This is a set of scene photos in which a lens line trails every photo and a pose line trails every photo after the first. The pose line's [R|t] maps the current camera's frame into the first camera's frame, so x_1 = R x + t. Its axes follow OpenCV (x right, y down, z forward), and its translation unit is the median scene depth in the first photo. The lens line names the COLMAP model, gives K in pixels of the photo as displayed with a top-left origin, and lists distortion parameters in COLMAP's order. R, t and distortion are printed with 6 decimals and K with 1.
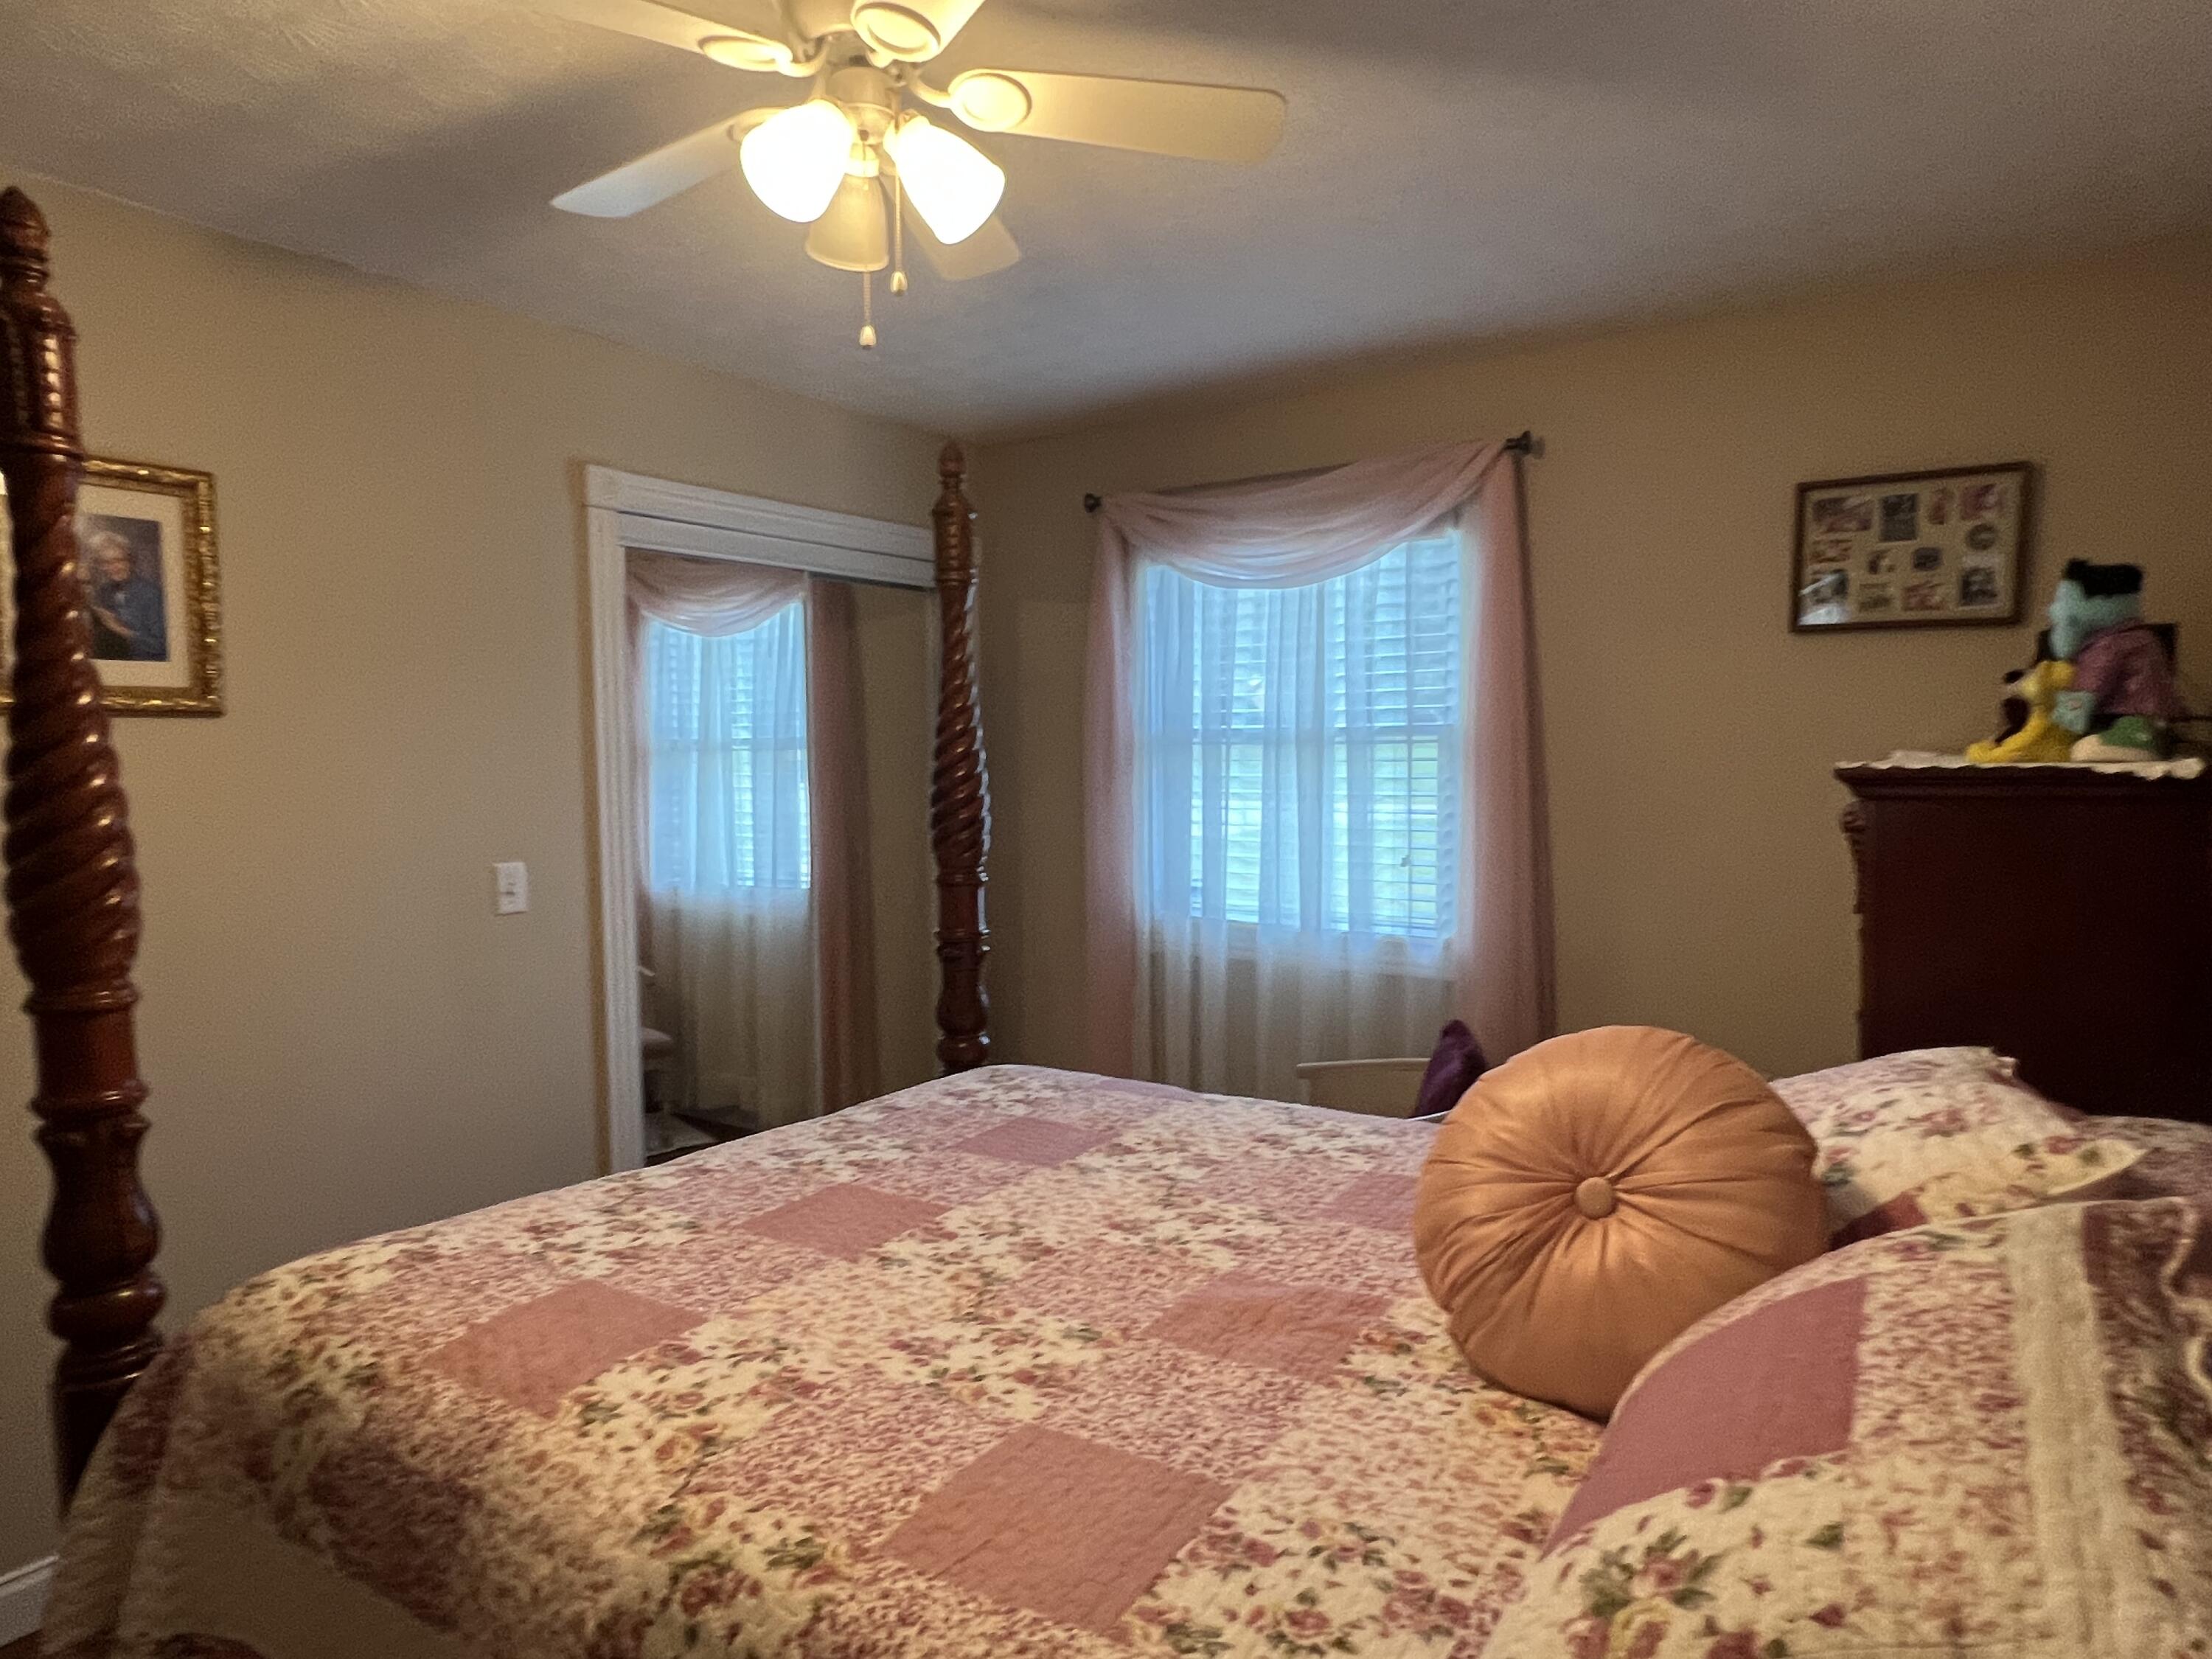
lens RADIAL K [[1318.5, 0, 1110.4], [0, 1318.5, 835.6], [0, 0, 1]] dist [0.000692, 0.001118]
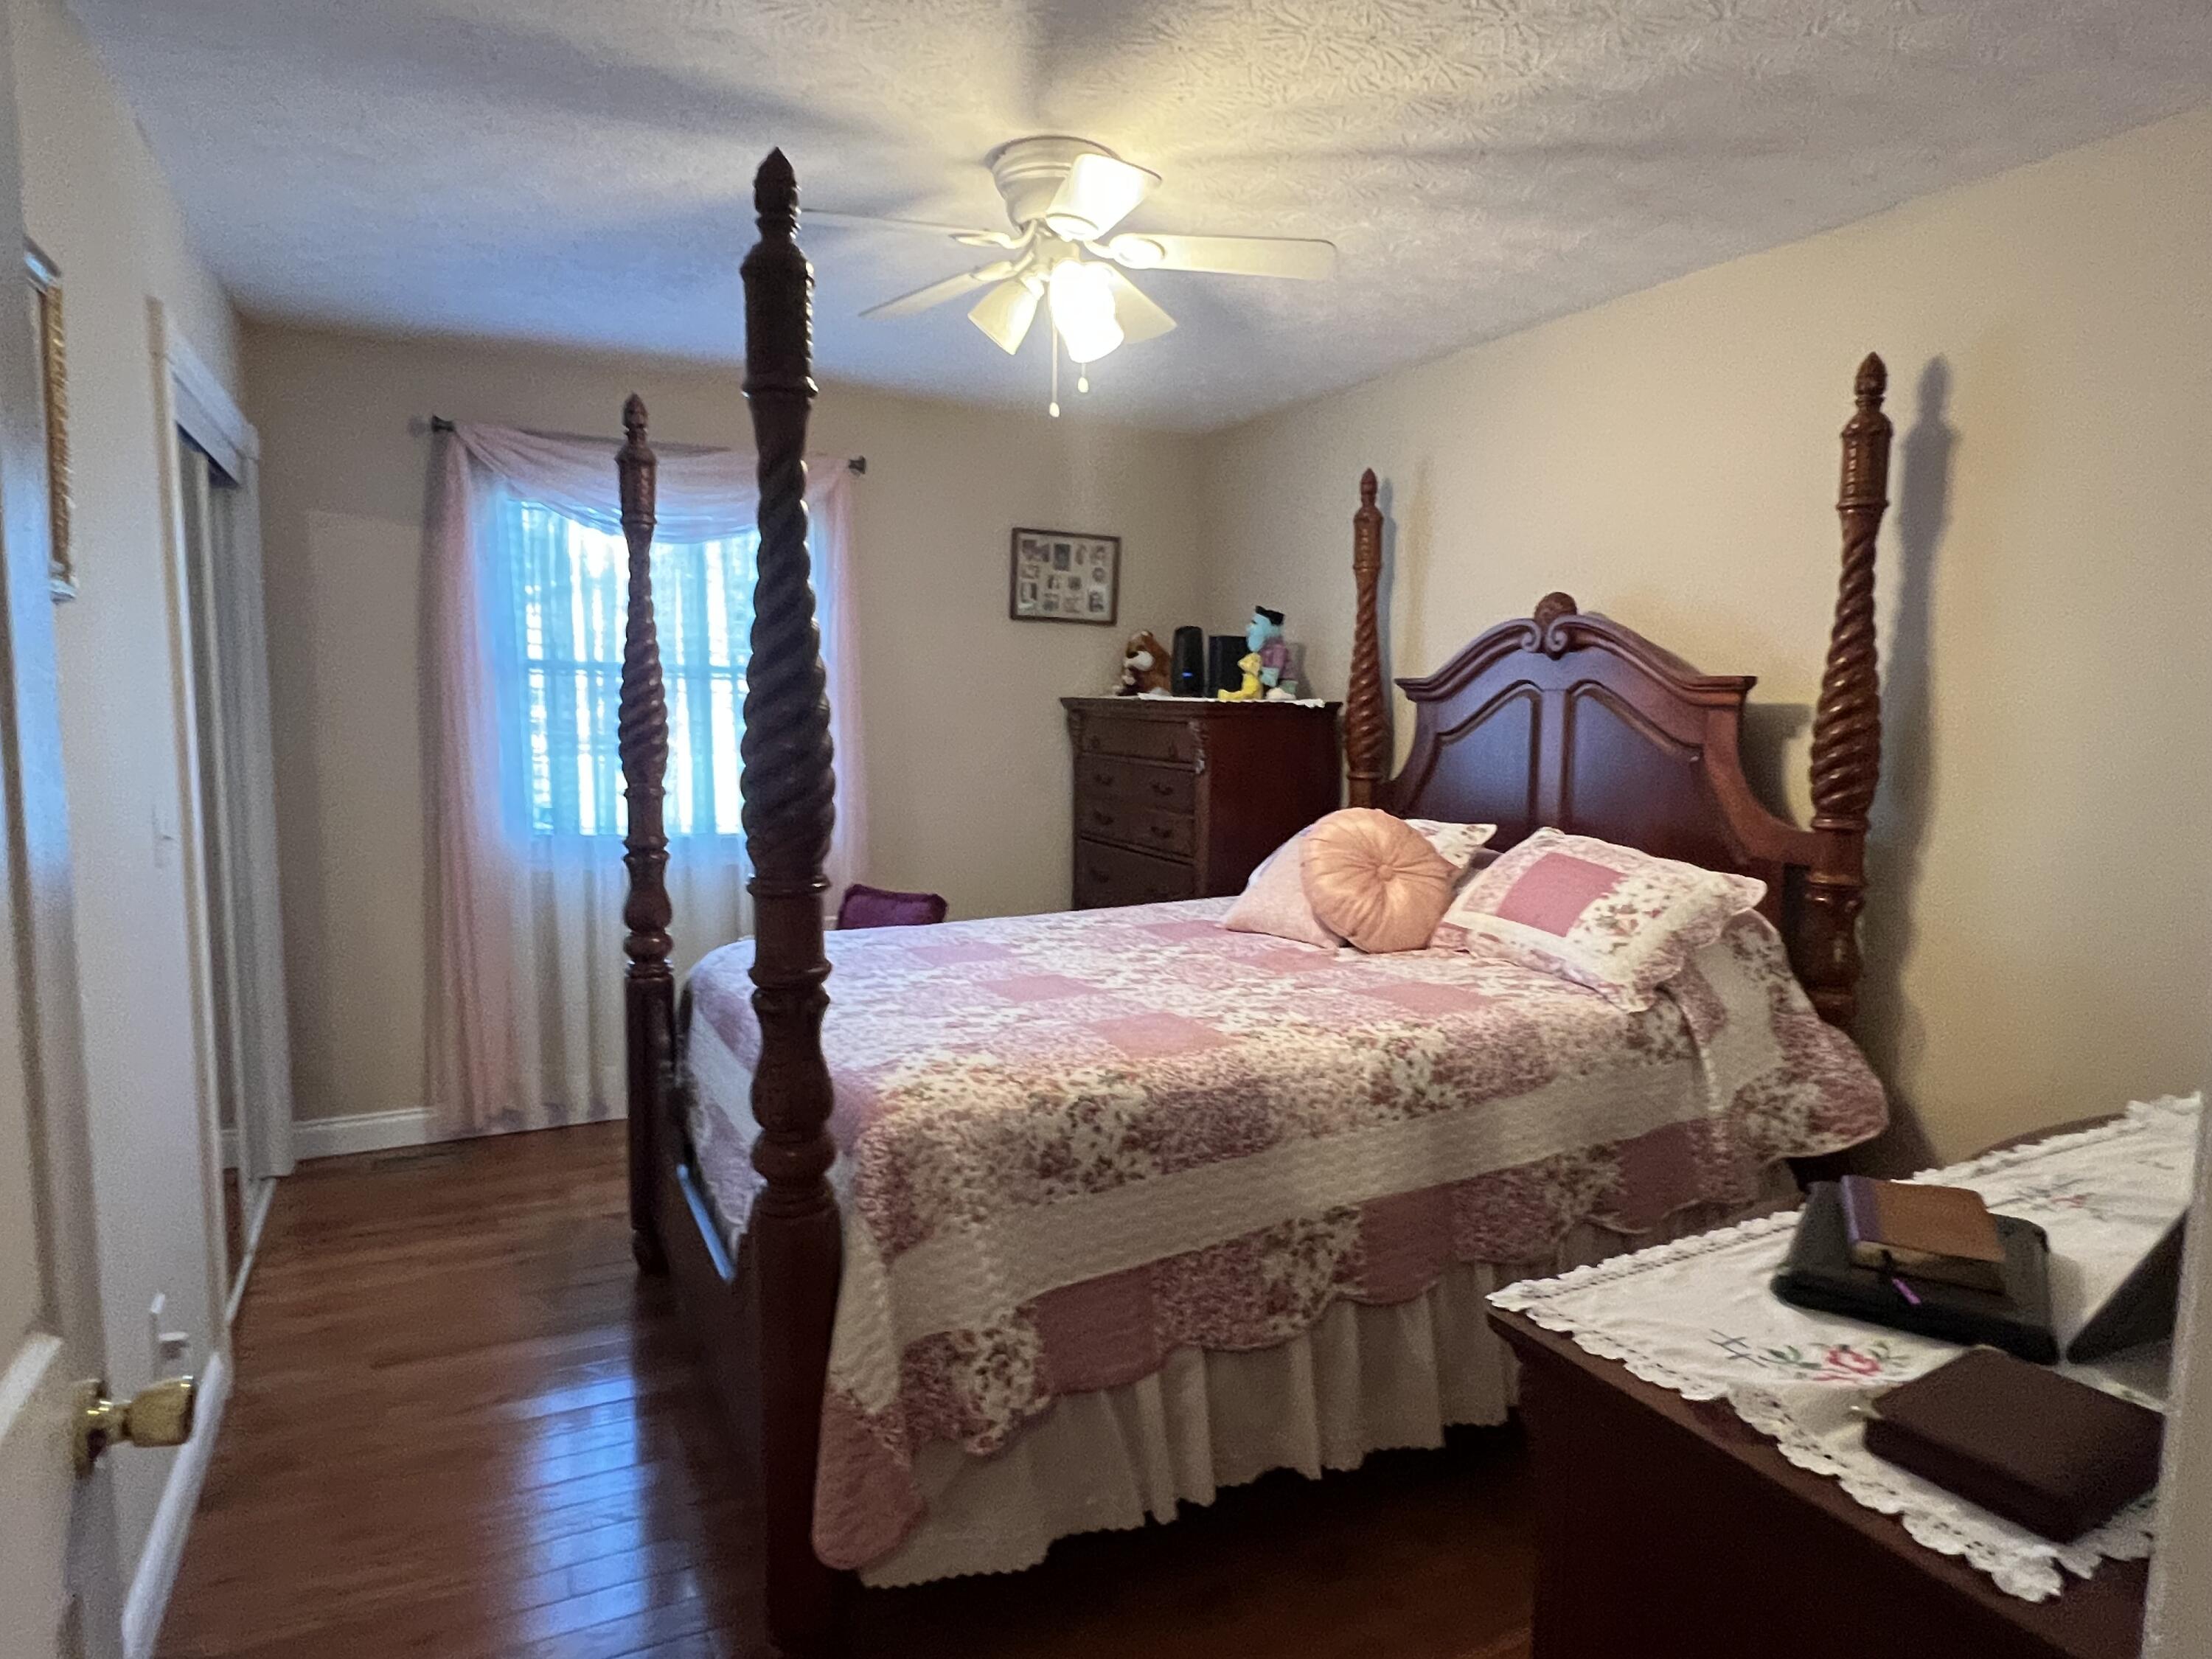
lens RADIAL K [[1318.5, 0, 1107.3], [0, 1318.5, 835.6], [0, 0, 1]] dist [0.000692, 0.001118]
pose [[0.481374, -0.076268, 0.873191, -1.563528], [0.038840, 0.997085, 0.065678, 0.018111], [-0.875655, 0.002299, 0.482932, 0.206608]]
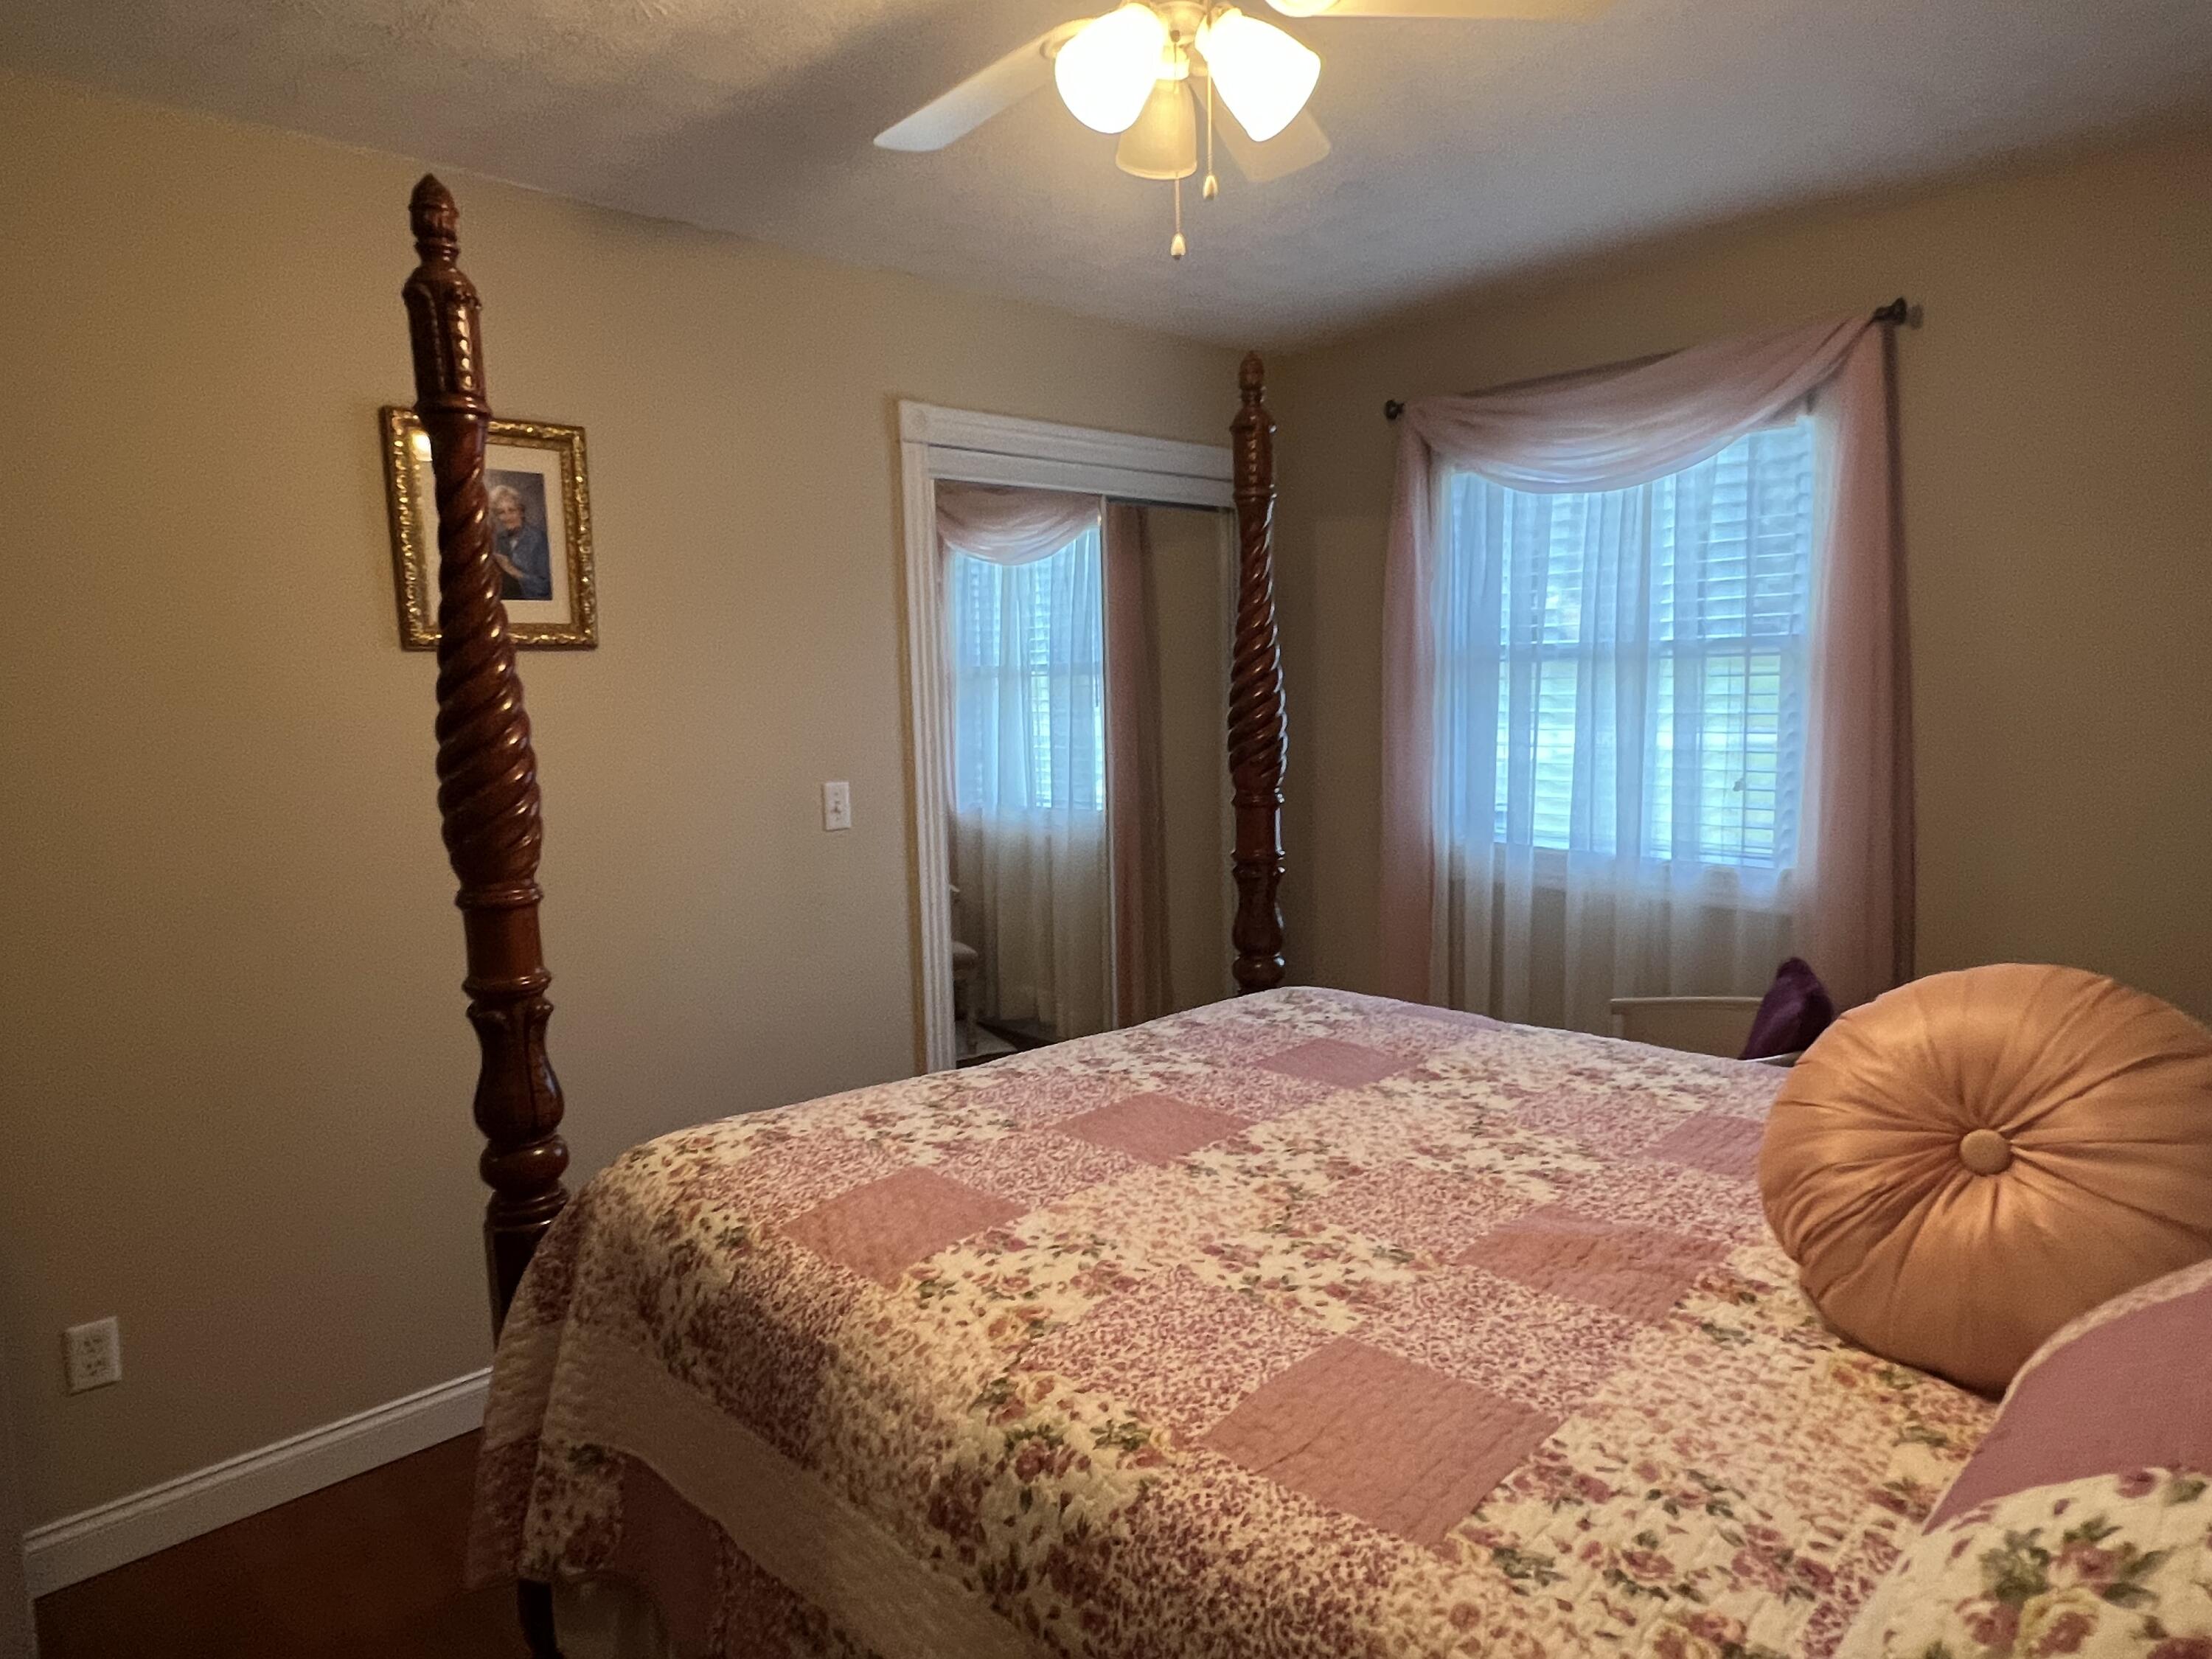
lens RADIAL K [[1318.5, 0, 1098.2], [0, 1318.5, 834.0], [0, 0, 1]] dist [0.000692, 0.001118]
pose [[0.975369, 0.012236, -0.220238, -0.020016], [-0.000254, 0.998522, 0.054349, 0.007423], [0.220577, -0.052954, 0.973931, 0.002561]]
